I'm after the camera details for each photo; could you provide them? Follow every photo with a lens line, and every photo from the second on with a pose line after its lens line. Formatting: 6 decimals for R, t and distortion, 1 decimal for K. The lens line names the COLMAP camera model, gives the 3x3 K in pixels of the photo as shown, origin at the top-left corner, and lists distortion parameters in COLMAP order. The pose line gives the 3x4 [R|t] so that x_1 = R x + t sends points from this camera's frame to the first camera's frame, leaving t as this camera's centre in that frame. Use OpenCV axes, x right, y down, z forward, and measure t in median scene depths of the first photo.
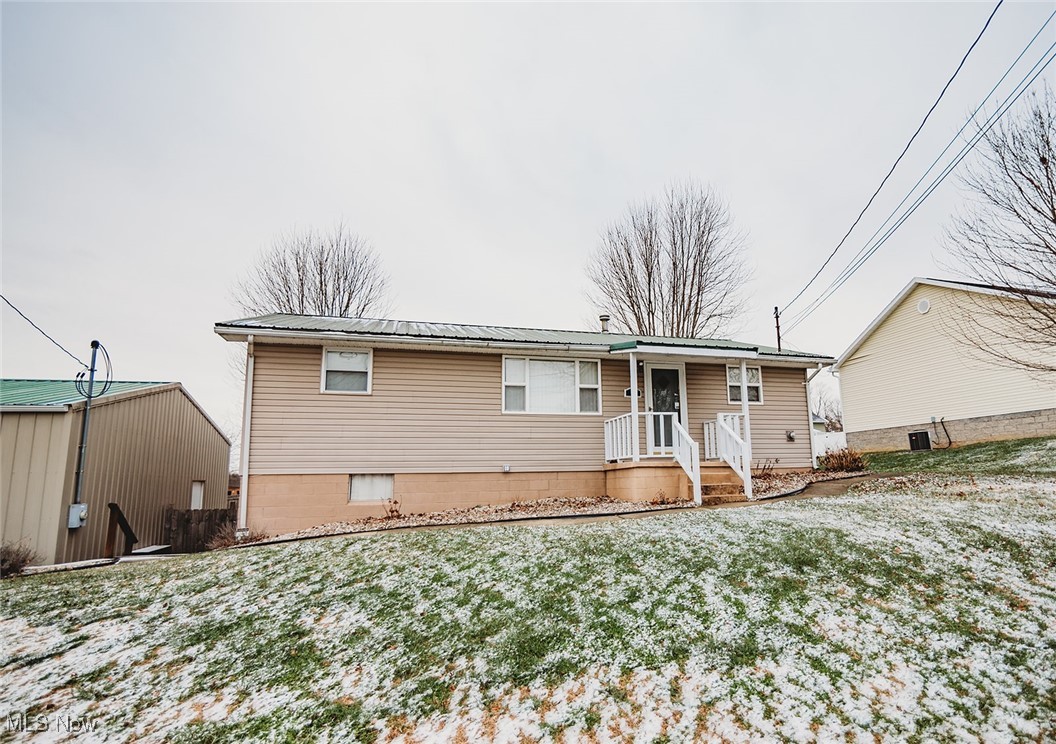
lens RADIAL K [[576.3, 0, 579.1], [0, 576.3, 376.5], [0, 0, 1]] dist [-0.019724, -0.000549]
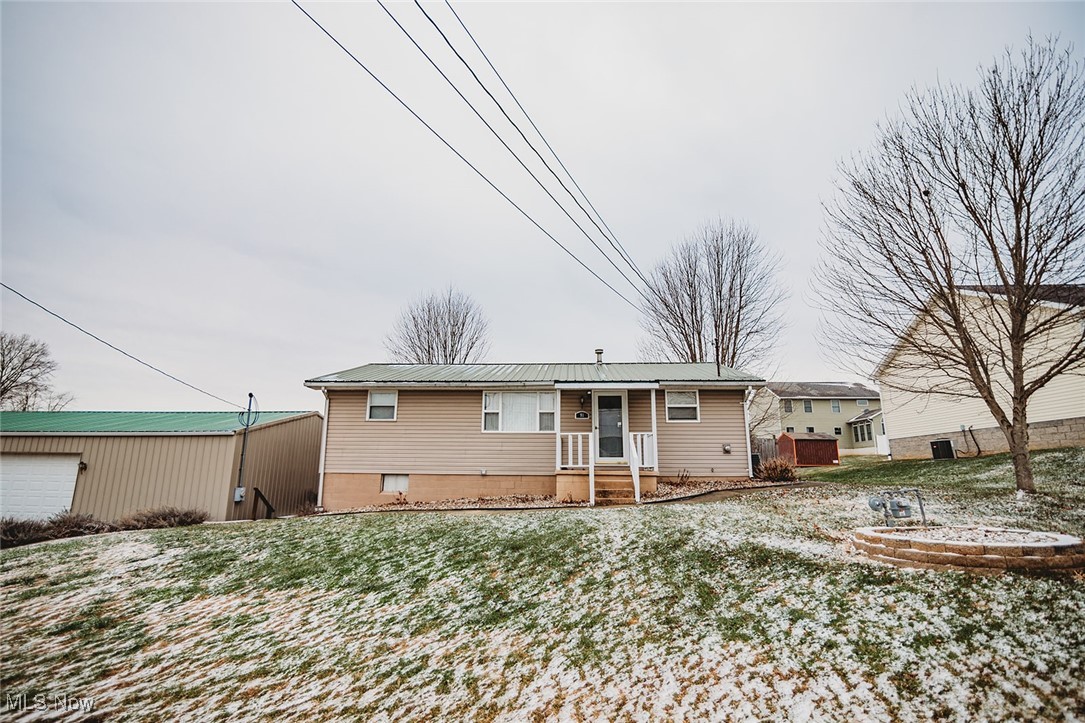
lens RADIAL K [[508.2, 0, 542.5], [0, 508.2, 361.5], [0, 0, 1]] dist [-0.020497, 0.000038]
pose [[0.936810, -0.049990, -0.346249, 0.436974], [0.036734, 0.998323, -0.044746, -0.047871], [0.347905, 0.029199, 0.937075, -0.116319]]
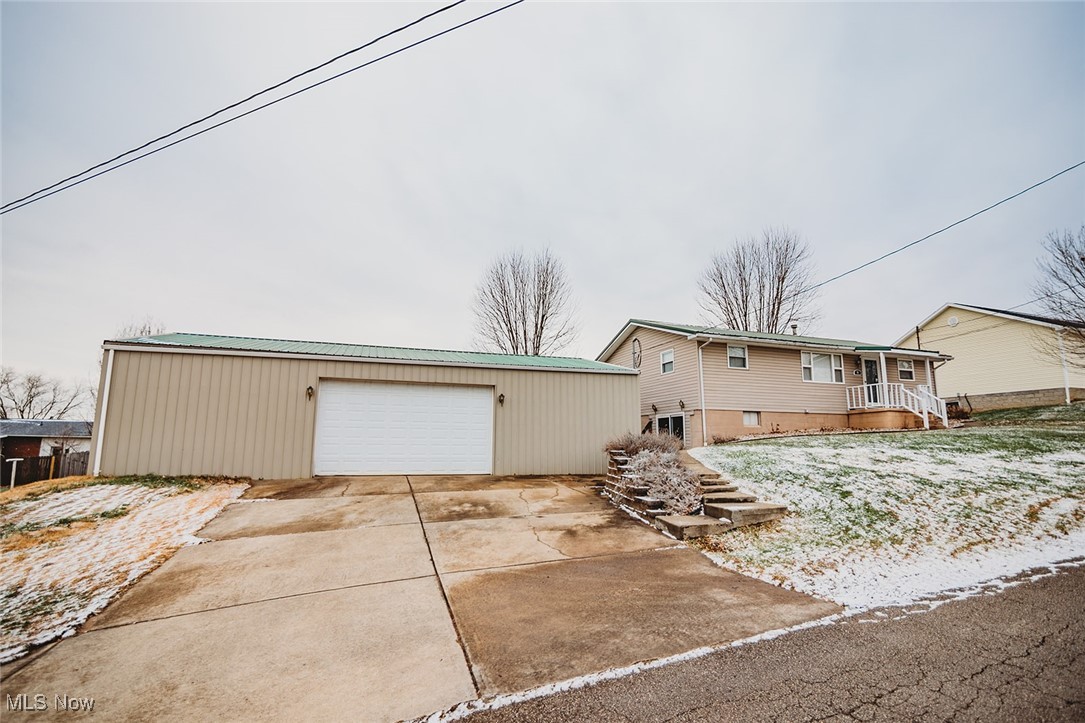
lens RADIAL K [[508.2, 0, 542.5], [0, 508.2, 361.5], [0, 0, 1]] dist [-0.020497, 0.000038]
pose [[0.999111, 0.030991, 0.028580, -1.011938], [-0.031393, 0.999413, 0.013751, 0.002196], [-0.028137, -0.014636, 0.999497, -0.610259]]
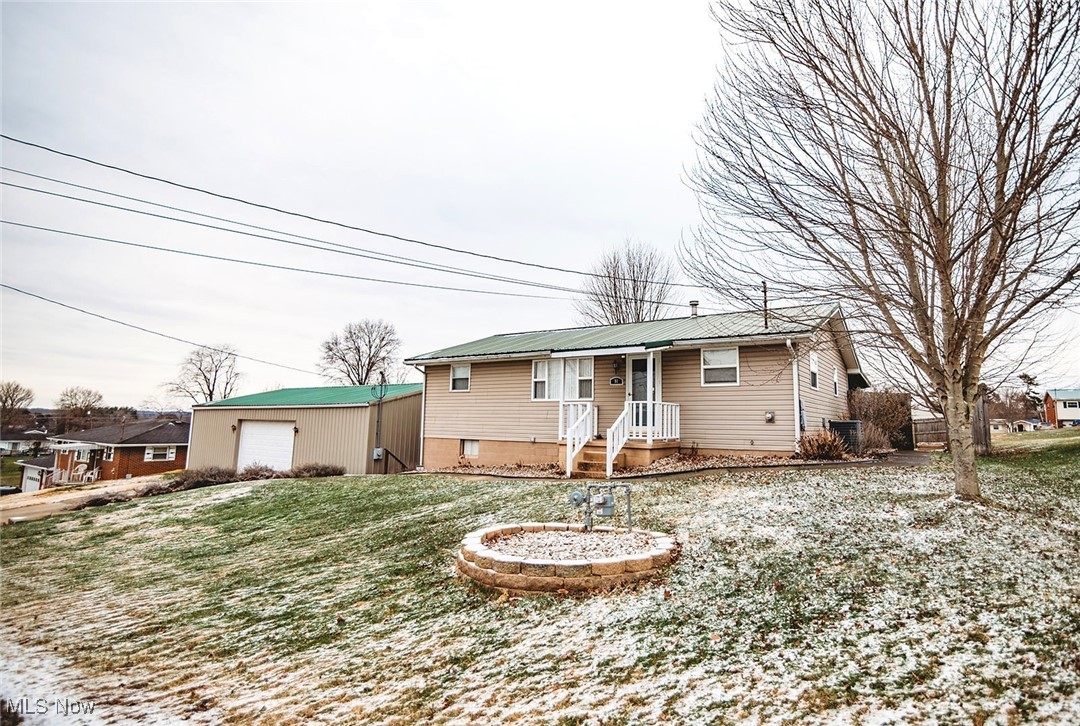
lens RADIAL K [[560.1, 0, 579.3], [0, 560.1, 346.3], [0, 0, 1]] dist [-0.002739, -0.000535]
pose [[0.635946, -0.078252, -0.767756, 1.015402], [0.109069, 0.993974, -0.010965, -0.043637], [0.763988, -0.076765, 0.640648, 0.196434]]
